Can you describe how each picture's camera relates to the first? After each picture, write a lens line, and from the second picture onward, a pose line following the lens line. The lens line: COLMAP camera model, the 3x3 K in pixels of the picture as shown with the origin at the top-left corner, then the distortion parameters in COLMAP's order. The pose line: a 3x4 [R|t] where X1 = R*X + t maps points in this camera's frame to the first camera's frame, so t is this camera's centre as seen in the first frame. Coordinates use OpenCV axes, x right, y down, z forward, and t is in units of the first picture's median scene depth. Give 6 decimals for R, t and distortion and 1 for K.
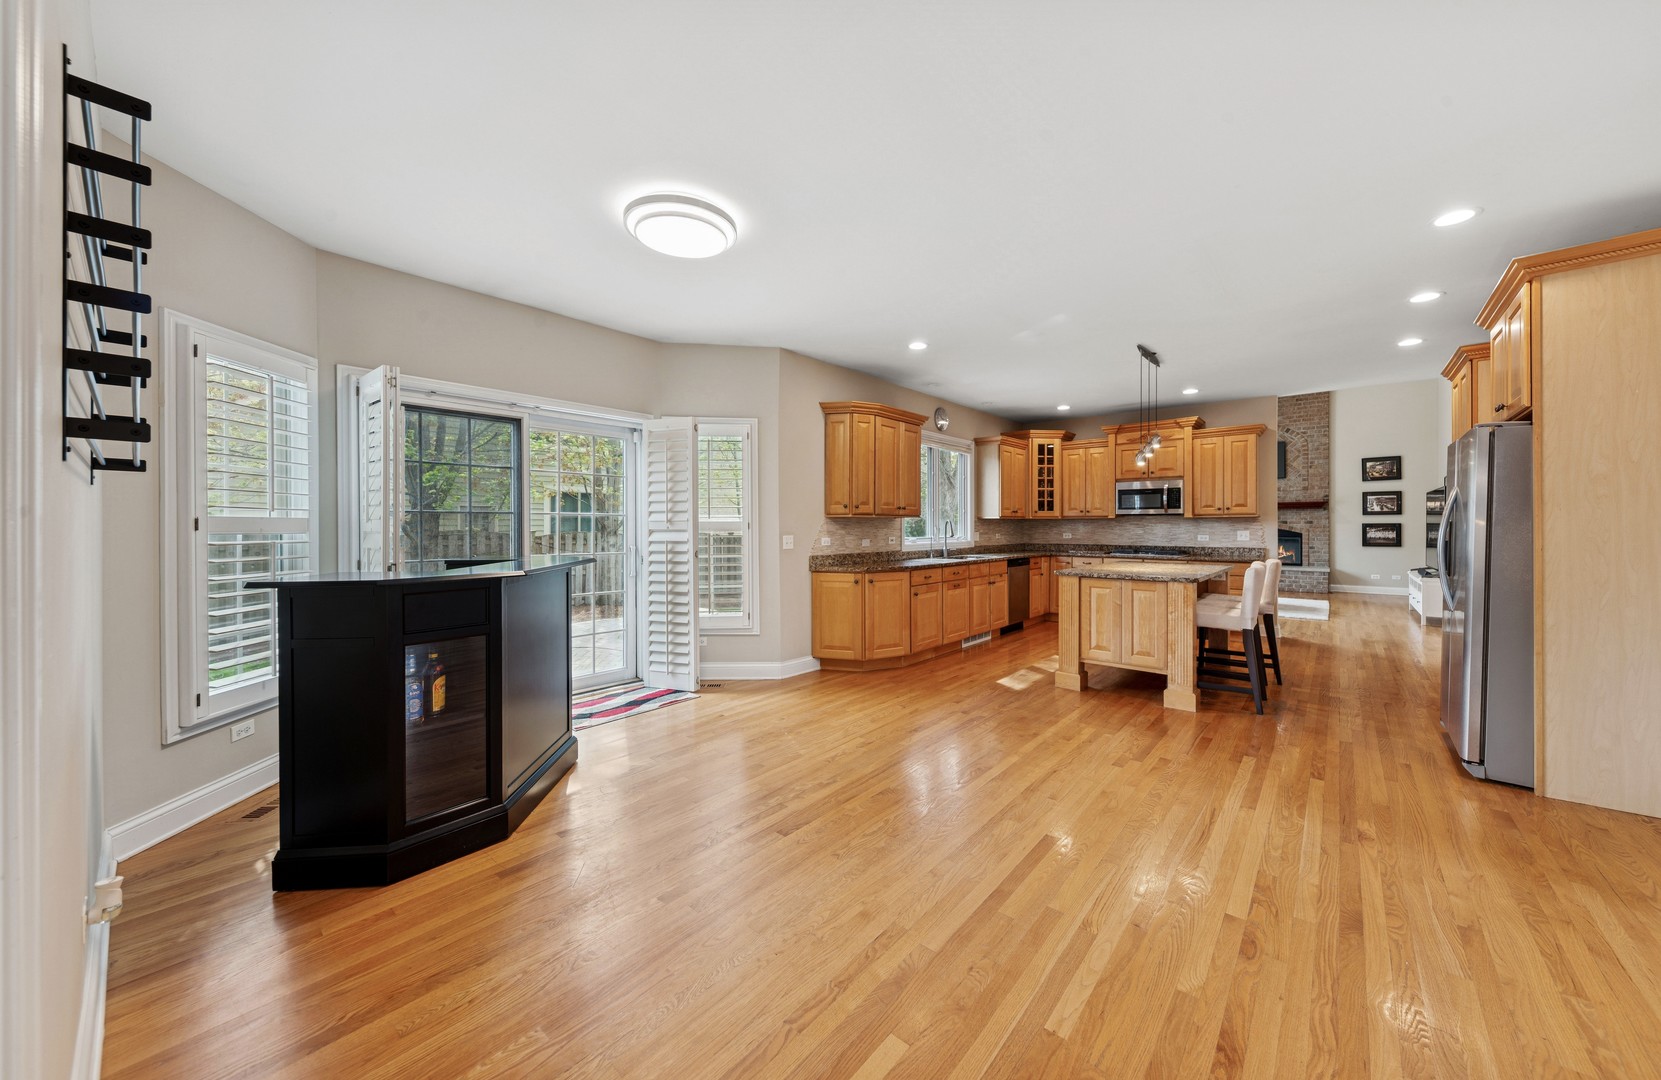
lens RADIAL K [[586.1, 0, 832.1], [0, 586.1, 533.1], [0, 0, 1]] dist [0.001143, -0.000026]
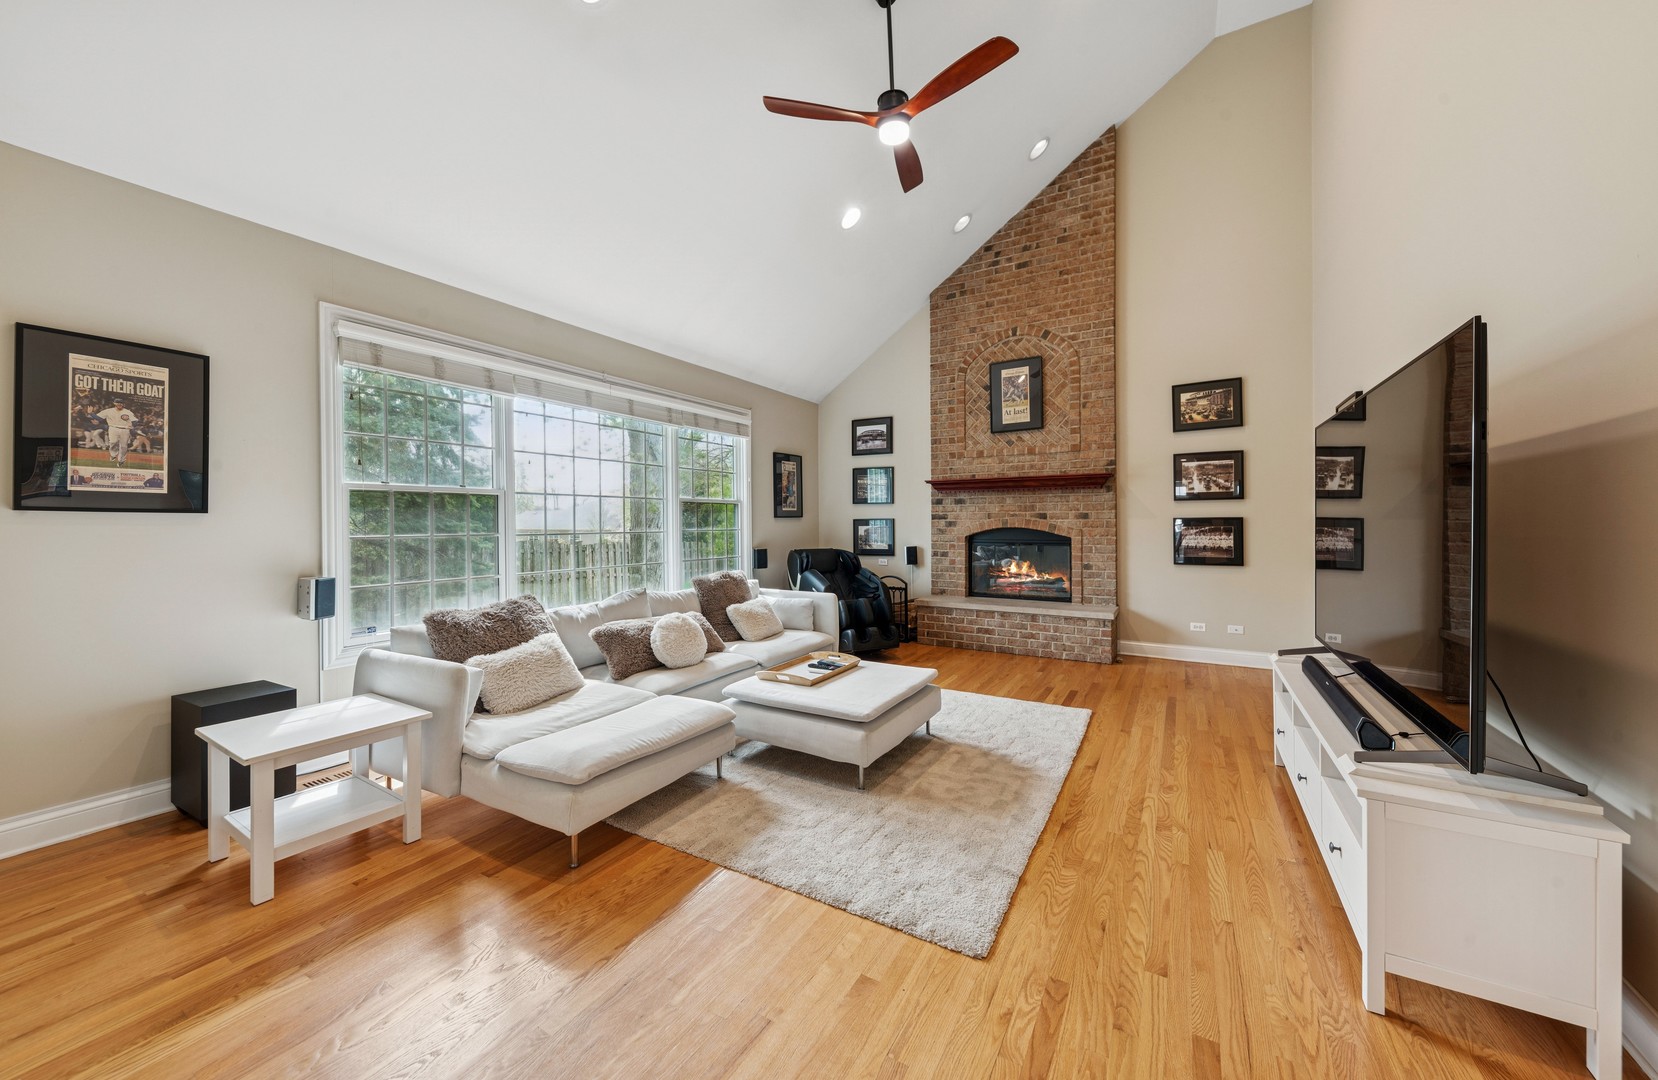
lens RADIAL K [[585.1, 0, 831.3], [0, 585.1, 524.8], [0, 0, 1]] dist [0.001143, -0.000026]
pose [[0.984931, -0.003809, 0.172906, 0.538430], [0.004242, 0.999989, -0.002136, -0.010894], [-0.172896, 0.002837, 0.984936, 0.568976]]
